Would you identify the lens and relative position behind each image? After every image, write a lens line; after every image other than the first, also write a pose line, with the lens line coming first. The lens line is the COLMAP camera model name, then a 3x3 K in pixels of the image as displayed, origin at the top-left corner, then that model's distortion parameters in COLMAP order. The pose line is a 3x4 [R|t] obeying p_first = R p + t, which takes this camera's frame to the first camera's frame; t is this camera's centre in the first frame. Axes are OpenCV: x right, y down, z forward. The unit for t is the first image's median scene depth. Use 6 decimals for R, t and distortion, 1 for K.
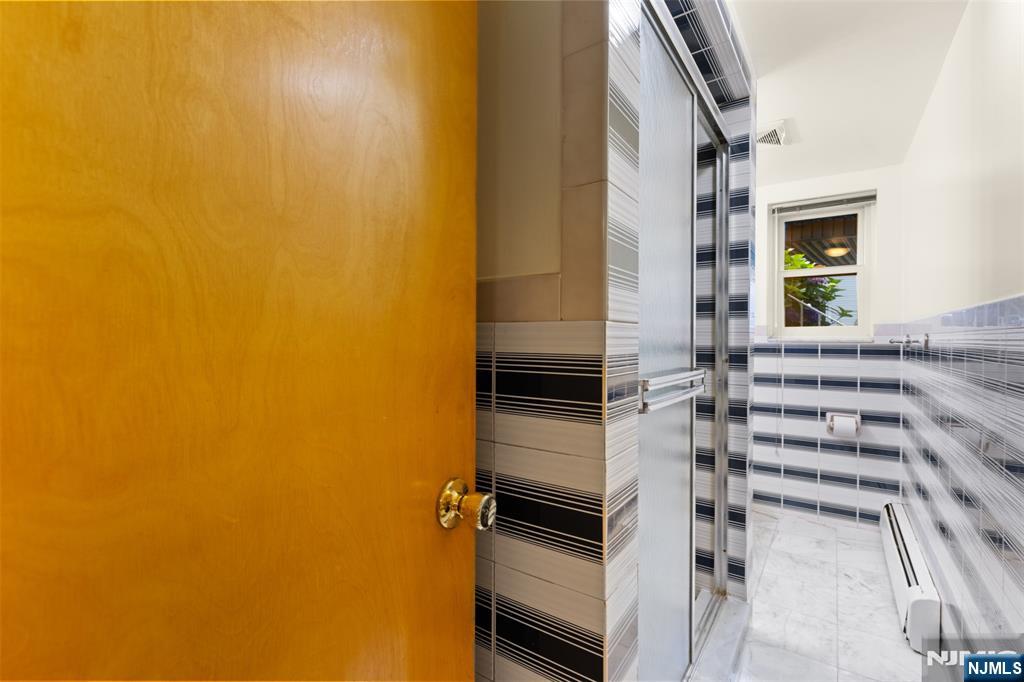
lens RADIAL K [[460.0, 0, 510.6], [0, 460.0, 342.7], [0, 0, 1]] dist [0.011183, -0.002599]
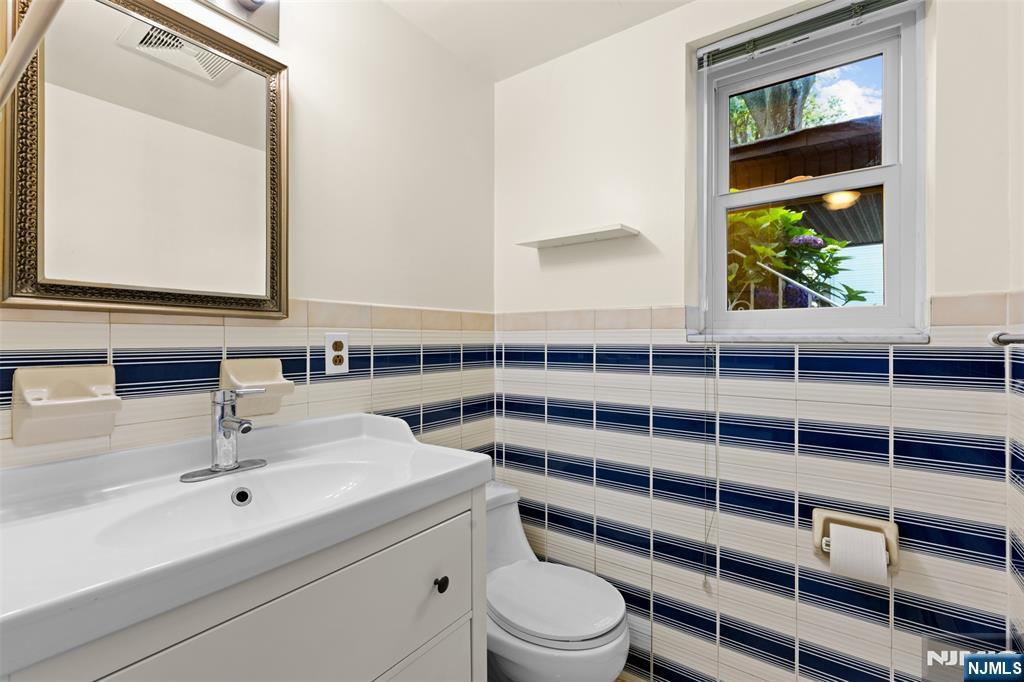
lens RADIAL K [[460.0, 0, 508.7], [0, 460.0, 341.2], [0, 0, 1]] dist [0.011183, -0.002599]
pose [[0.999906, -0.002178, -0.013539, 0.402508], [0.002105, 0.999983, -0.005428, -0.000676], [0.013550, 0.005399, 0.999894, 0.560863]]
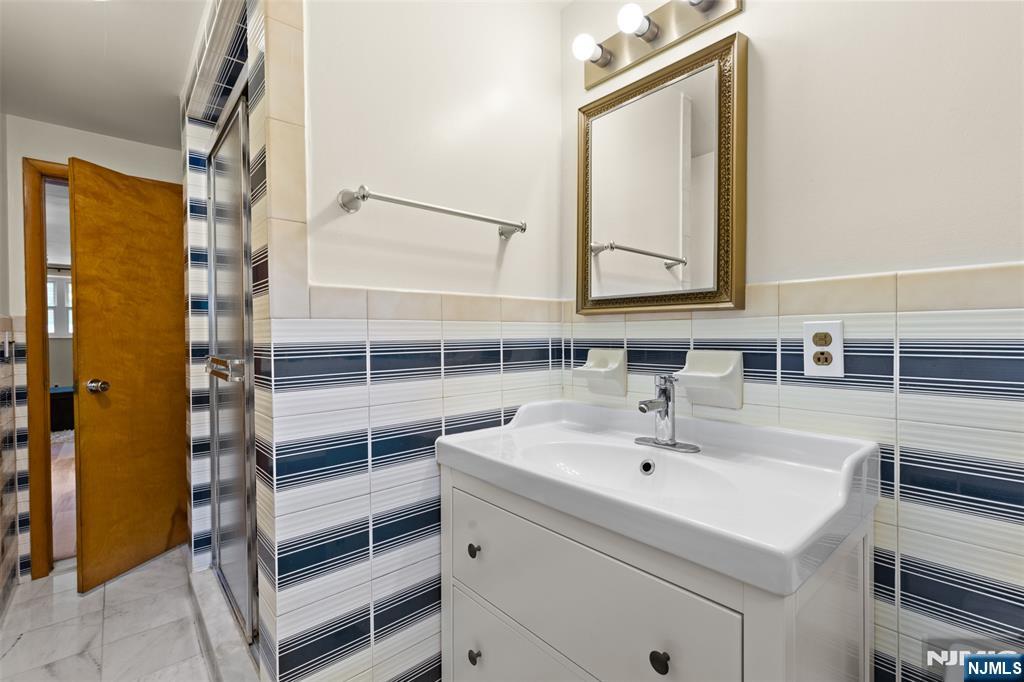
lens RADIAL K [[460.0, 0, 507.1], [0, 460.0, 336.5], [0, 0, 1]] dist [0.011183, -0.002599]
pose [[-0.241631, 0.005272, -0.970354, 0.839845], [0.000290, 0.999986, 0.005361, -0.004457], [0.970368, 0.001014, -0.241629, 1.222351]]
